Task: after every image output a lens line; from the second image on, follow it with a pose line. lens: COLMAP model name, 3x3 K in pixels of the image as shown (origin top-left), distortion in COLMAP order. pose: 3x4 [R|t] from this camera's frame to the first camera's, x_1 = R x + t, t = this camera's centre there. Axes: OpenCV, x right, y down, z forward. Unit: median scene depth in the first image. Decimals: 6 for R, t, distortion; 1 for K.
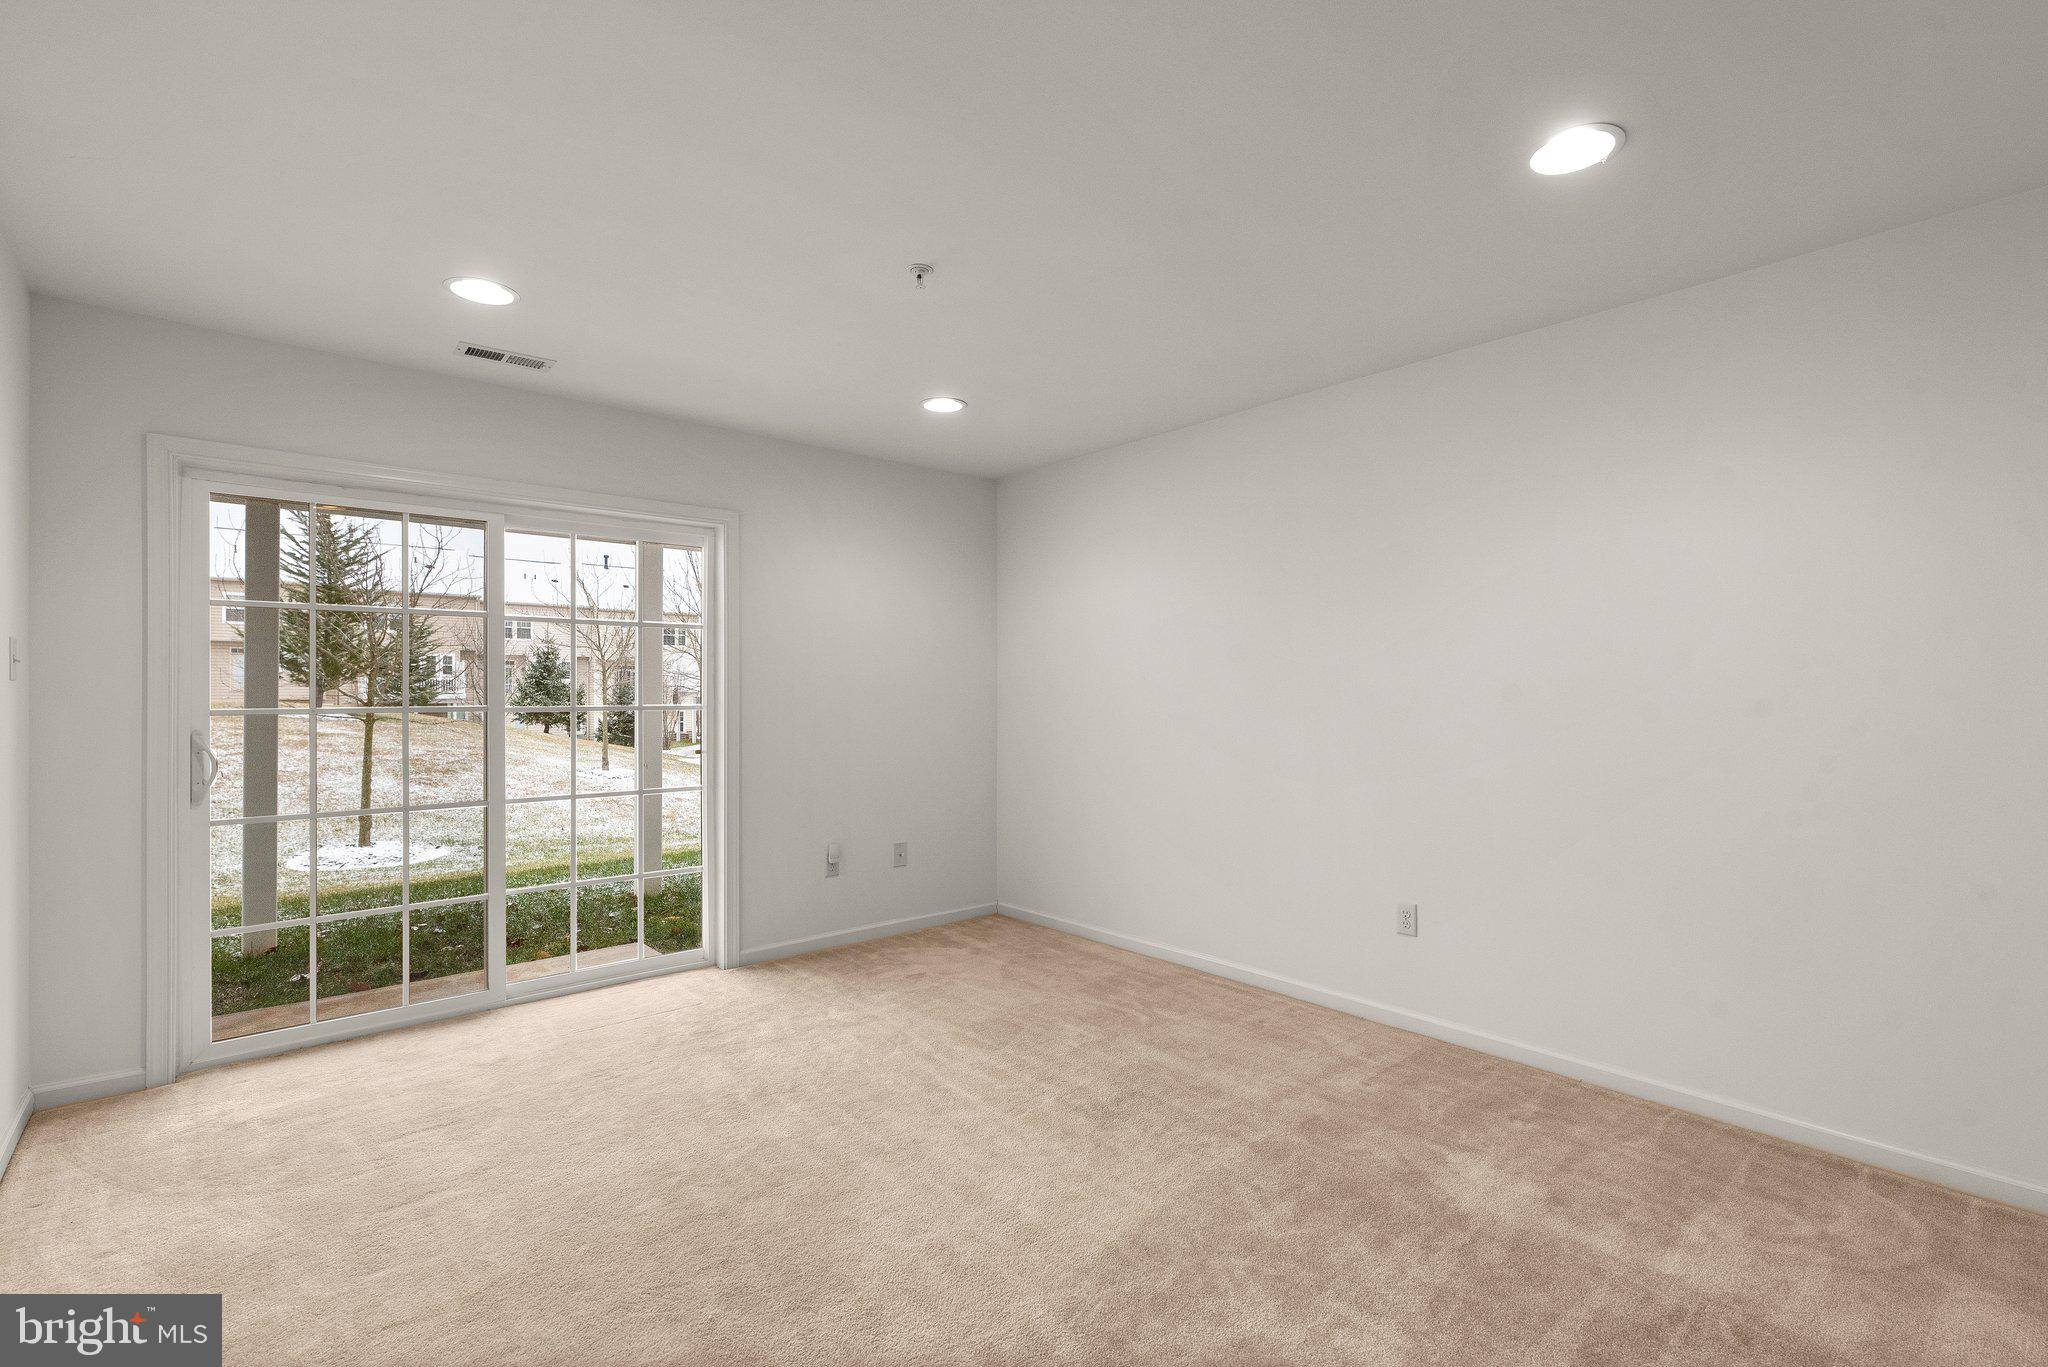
lens RADIAL K [[916.4, 0, 1028.2], [0, 916.4, 697.8], [0, 0, 1]] dist [0.001580, 0.000547]
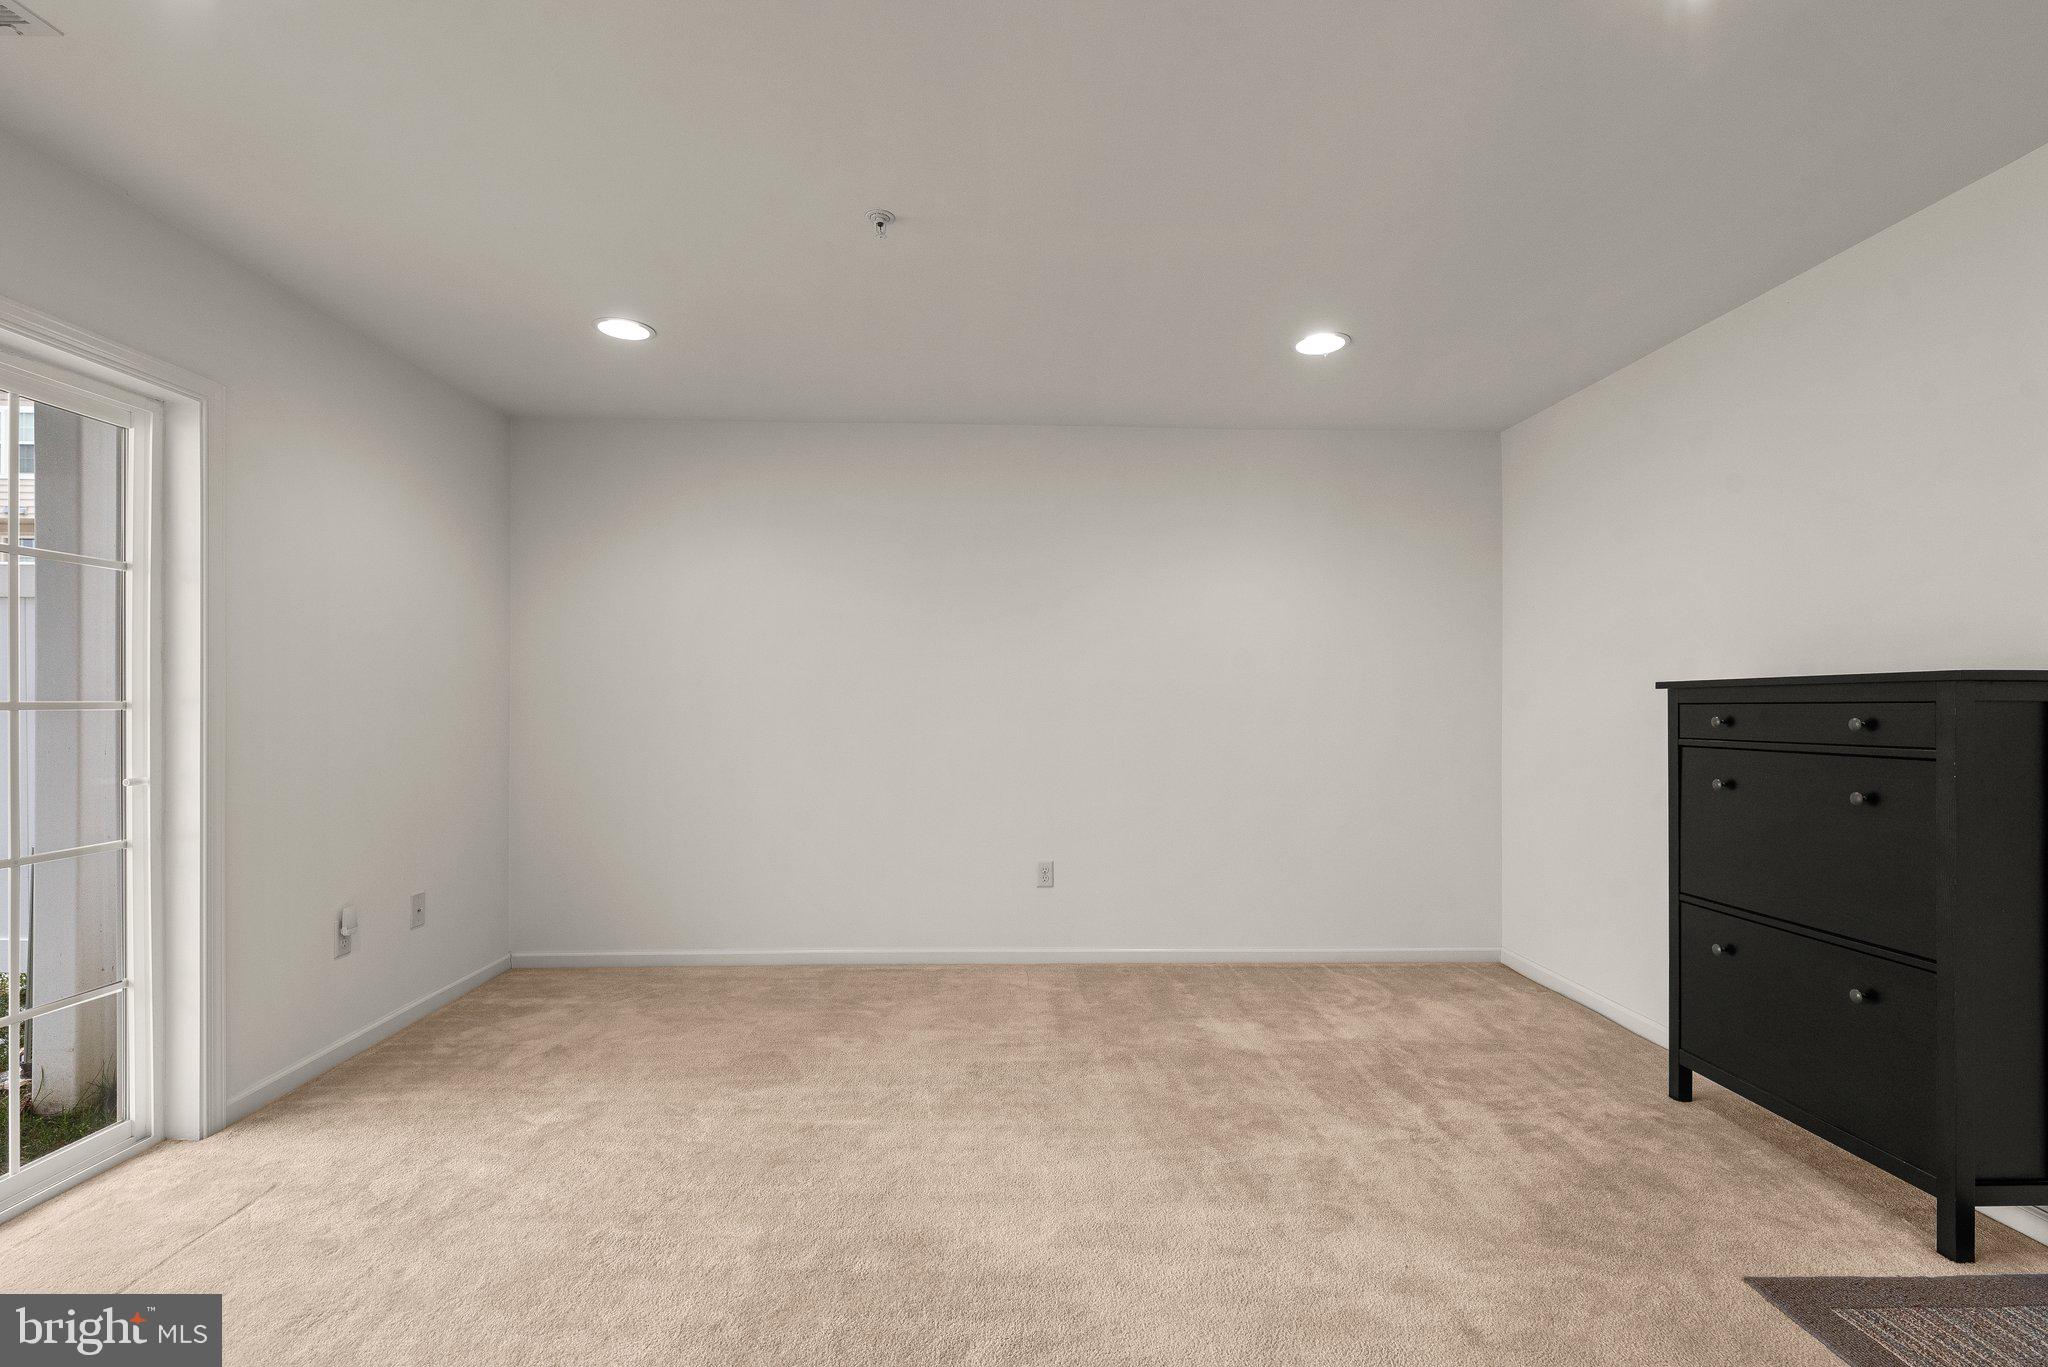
lens RADIAL K [[916.4, 0, 1028.2], [0, 916.4, 697.8], [0, 0, 1]] dist [0.001580, 0.000547]
pose [[0.623521, 0.009724, 0.781746, -0.545362], [-0.000442, 0.999927, -0.012086, 0.018518], [-0.781806, 0.007191, 0.623480, 0.237445]]
